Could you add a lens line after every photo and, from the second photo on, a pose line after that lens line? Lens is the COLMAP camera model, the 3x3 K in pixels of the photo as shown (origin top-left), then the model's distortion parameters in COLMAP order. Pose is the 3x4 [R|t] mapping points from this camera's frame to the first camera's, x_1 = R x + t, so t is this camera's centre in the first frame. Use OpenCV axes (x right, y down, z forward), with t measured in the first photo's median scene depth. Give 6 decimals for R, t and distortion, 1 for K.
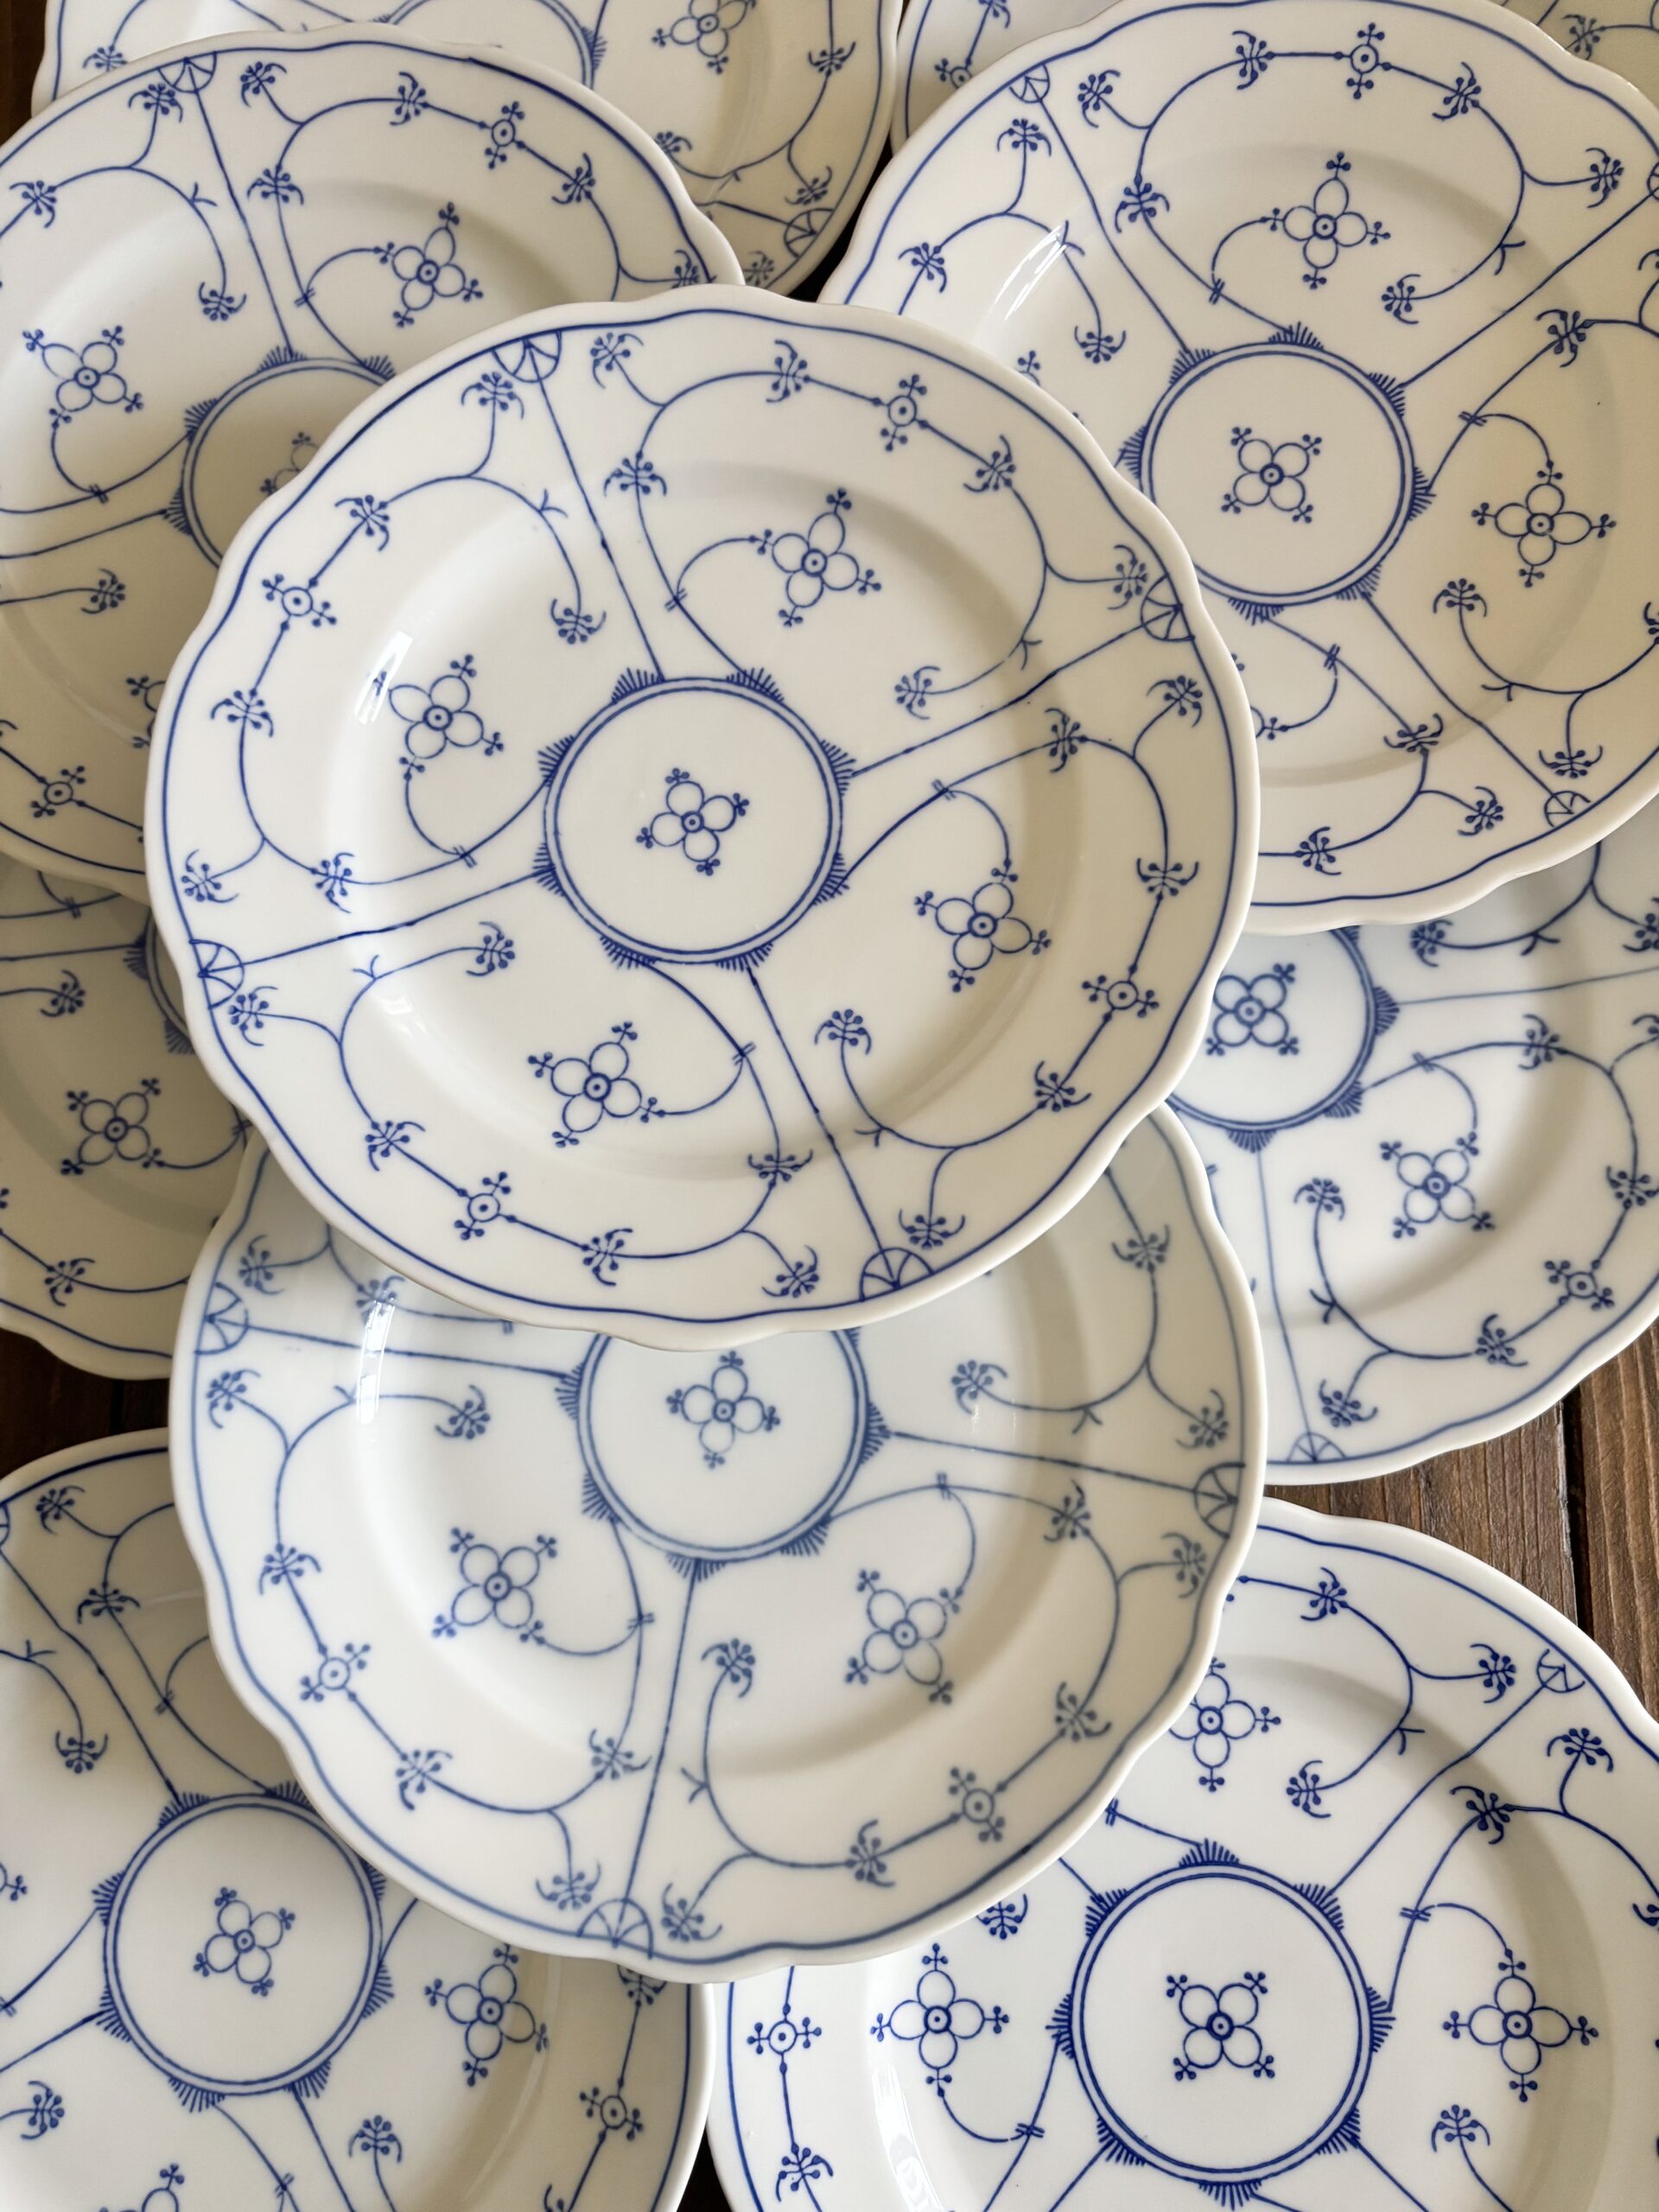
lens RADIAL K [[1680.7, 0, 849.9], [0, 1680.7, 1114.4], [0, 0, 1]] dist [-0.008912, -0.018441]
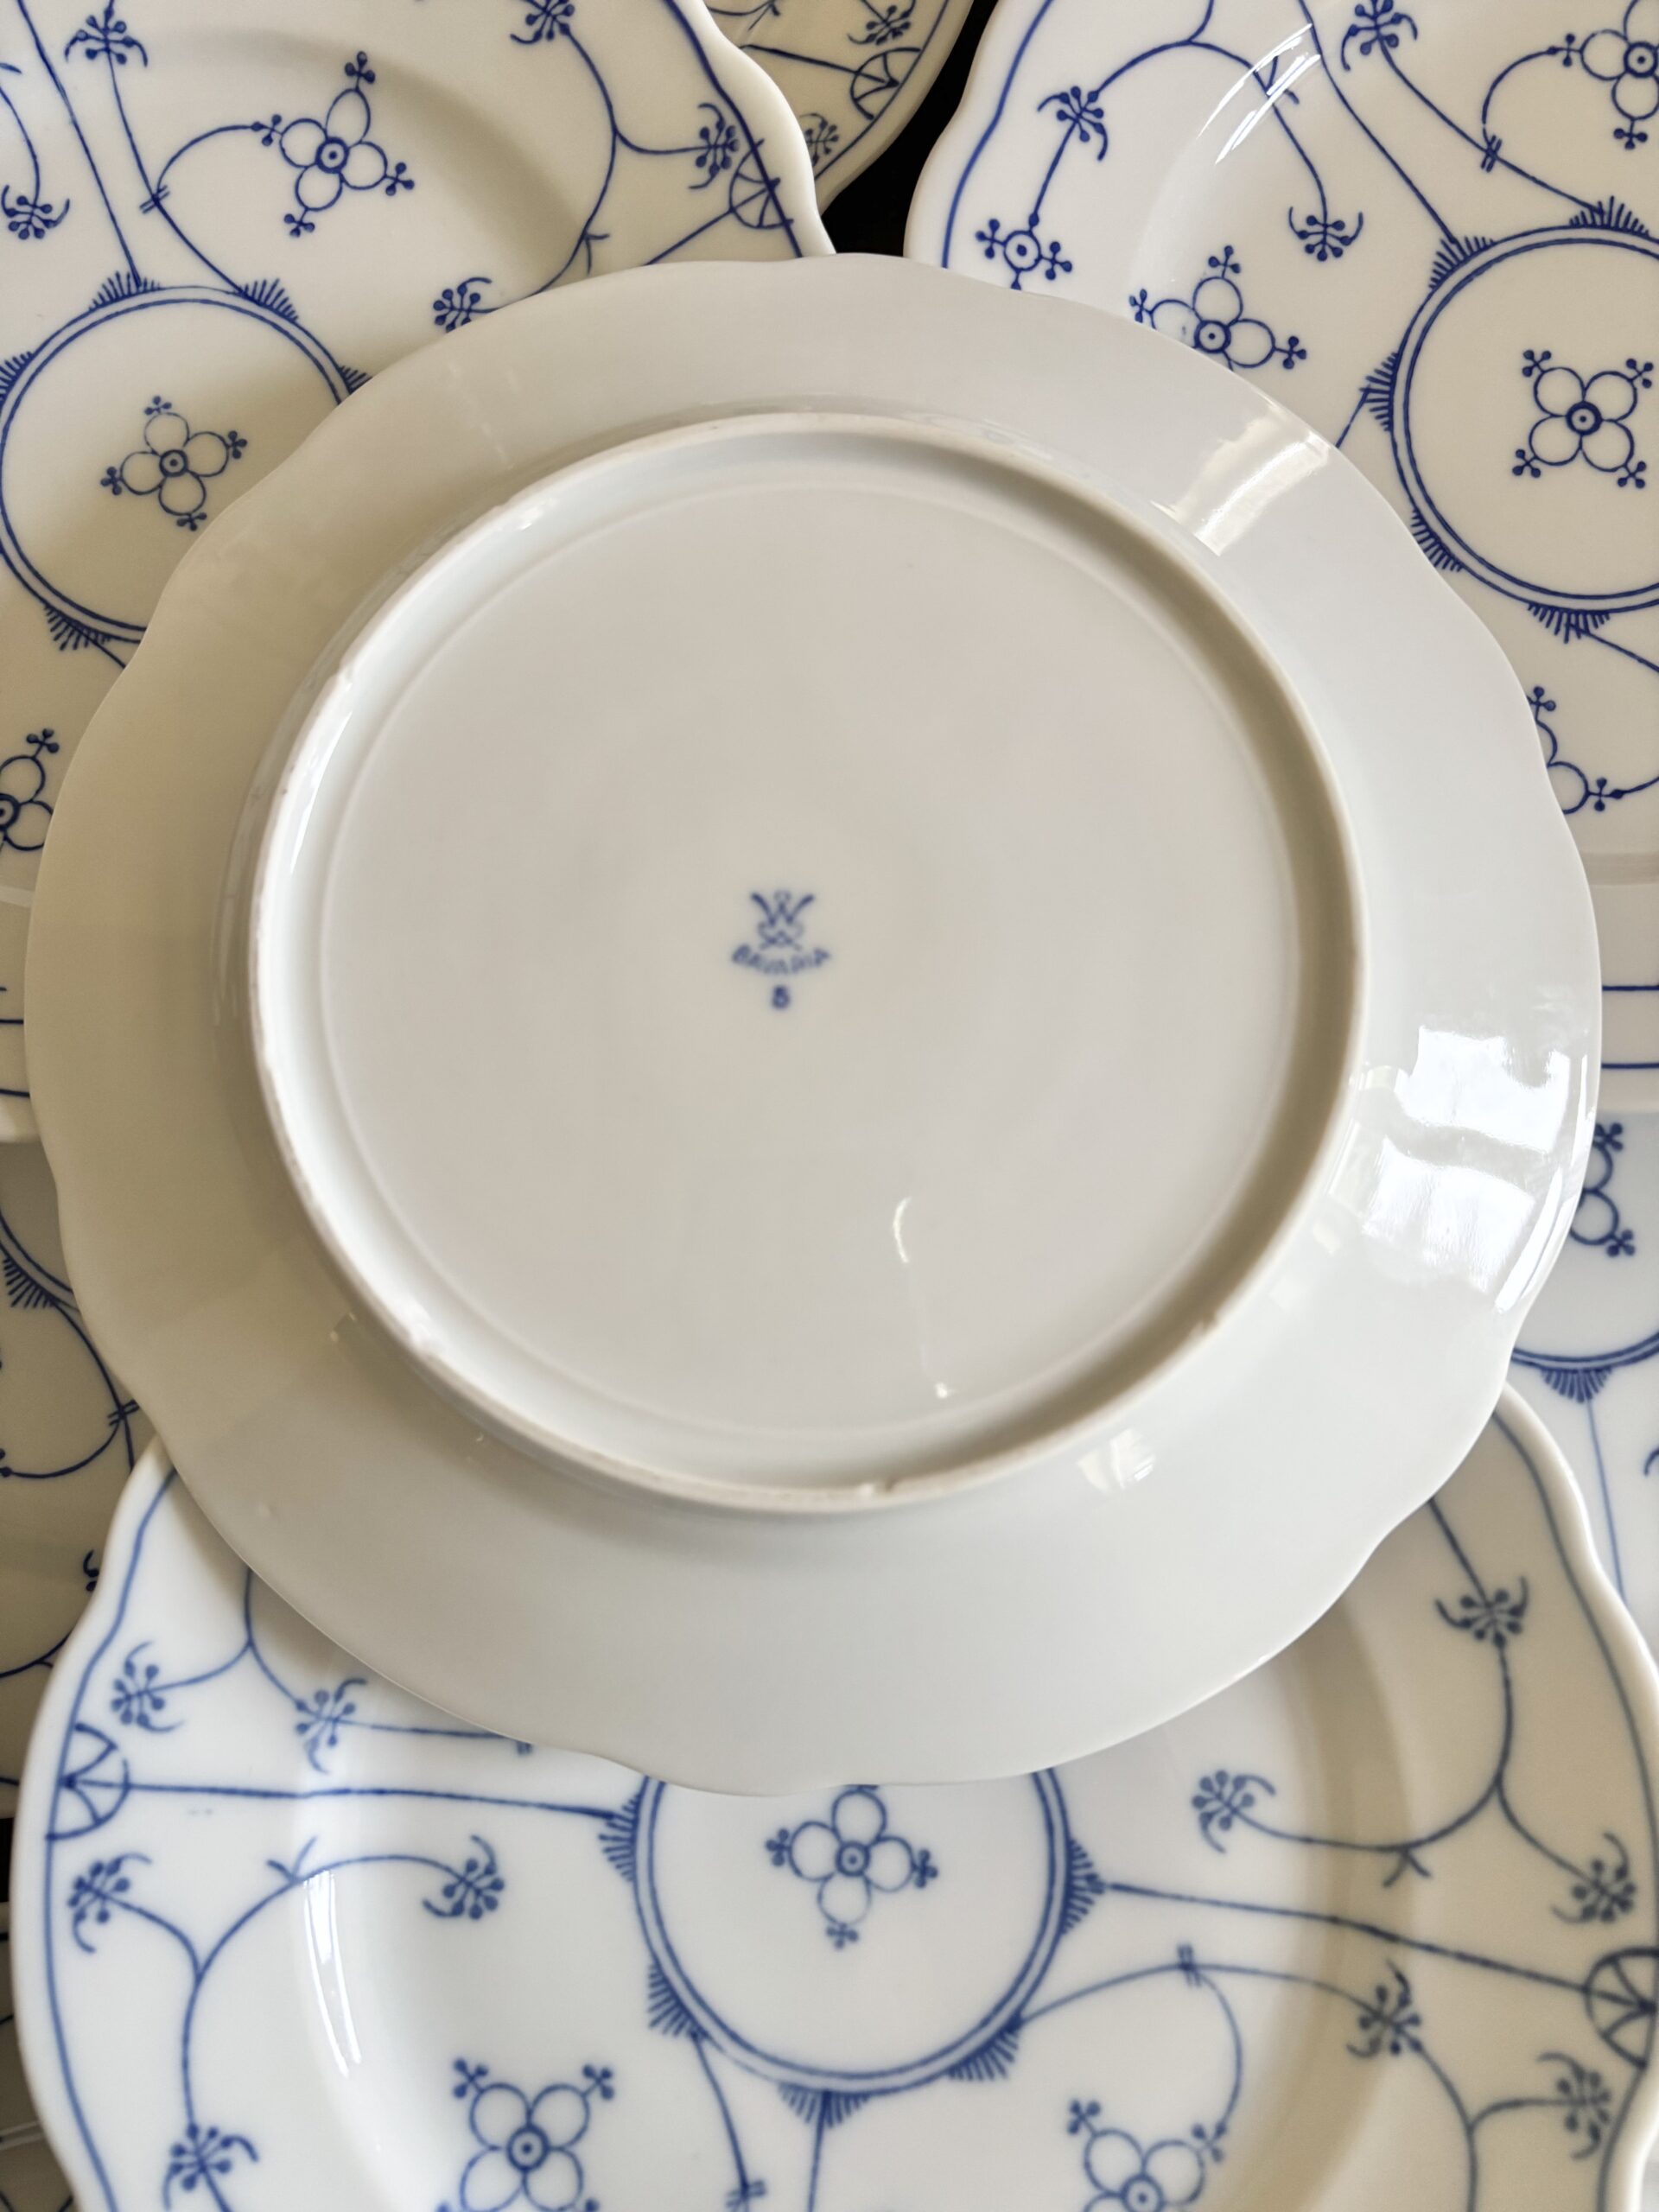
lens RADIAL K [[1680.7, 0, 826.3], [0, 1680.7, 1110.0], [0, 0, 1]] dist [-0.008912, -0.018441]
pose [[0.999285, -0.035960, 0.011716, -0.083364], [0.035648, 0.999030, 0.025843, -0.140340], [-0.012634, -0.025407, 0.999597, 0.343713]]
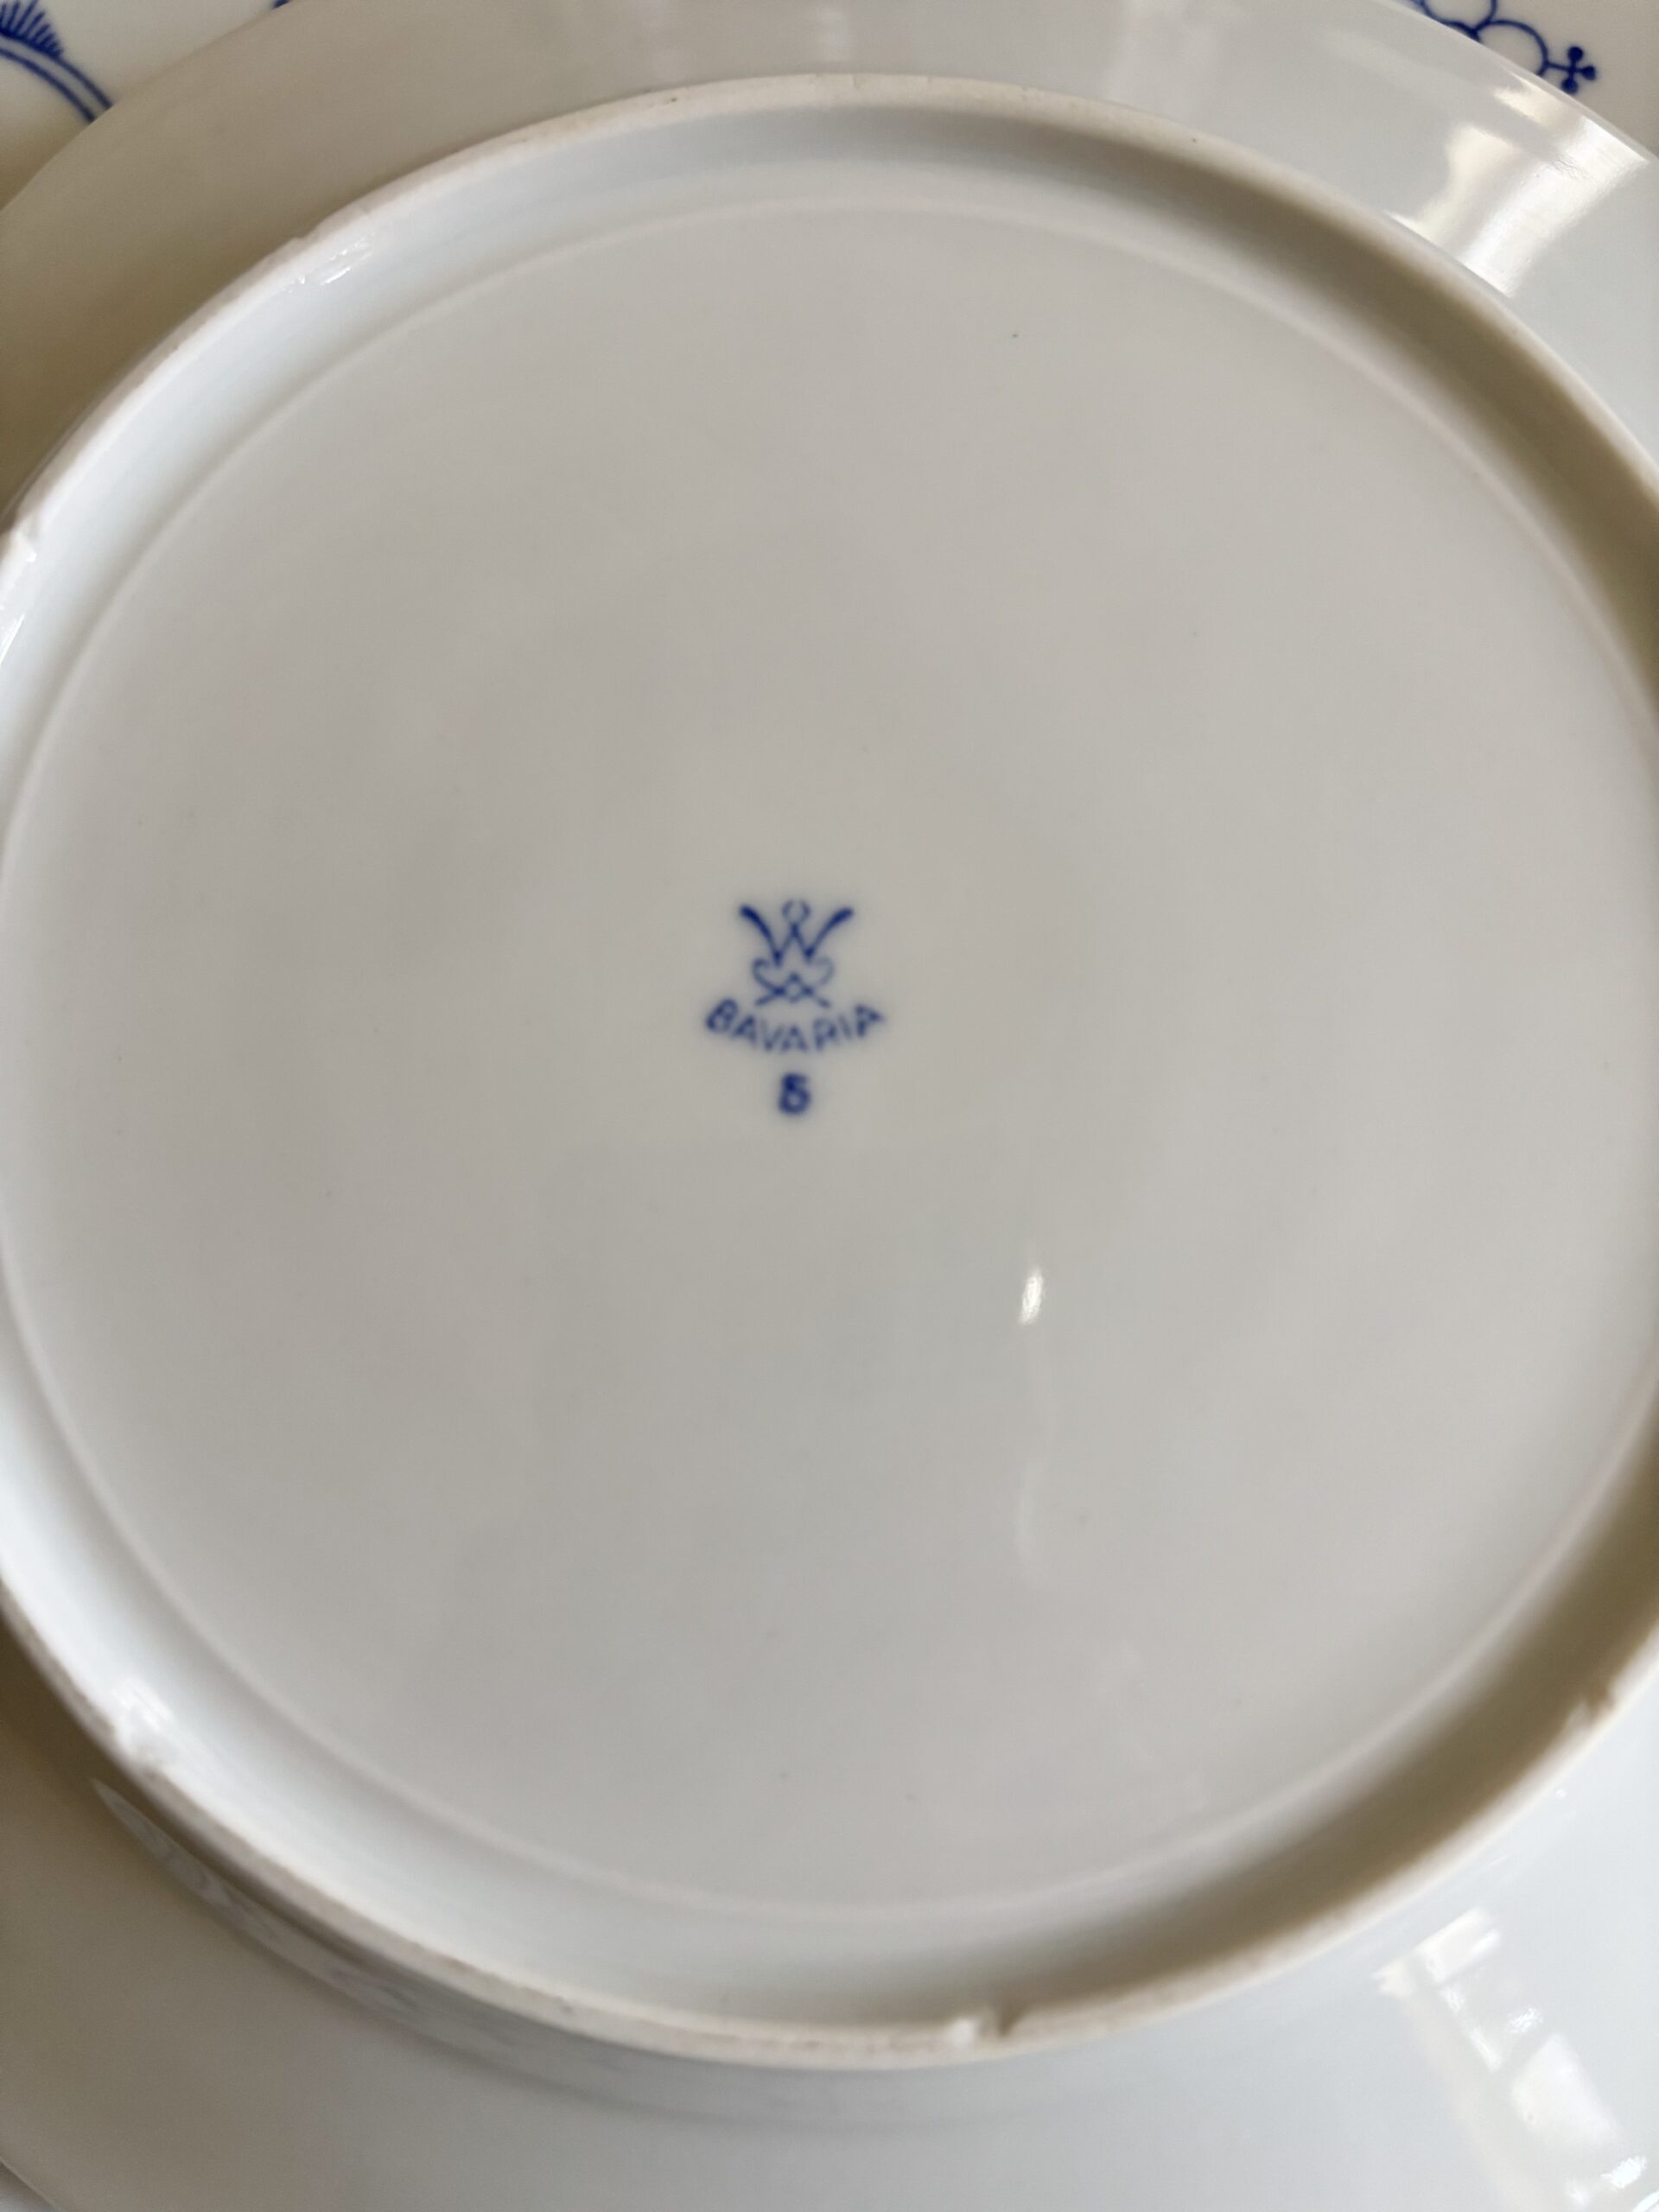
lens RADIAL K [[1680.7, 0, 823.2], [0, 1680.7, 1126.0], [0, 0, 1]] dist [-0.008912, -0.018441]
pose [[0.998977, -0.044833, -0.005879, -0.083709], [0.044960, 0.998710, 0.023587, -0.166472], [0.004814, -0.023827, 0.999704, 0.610289]]
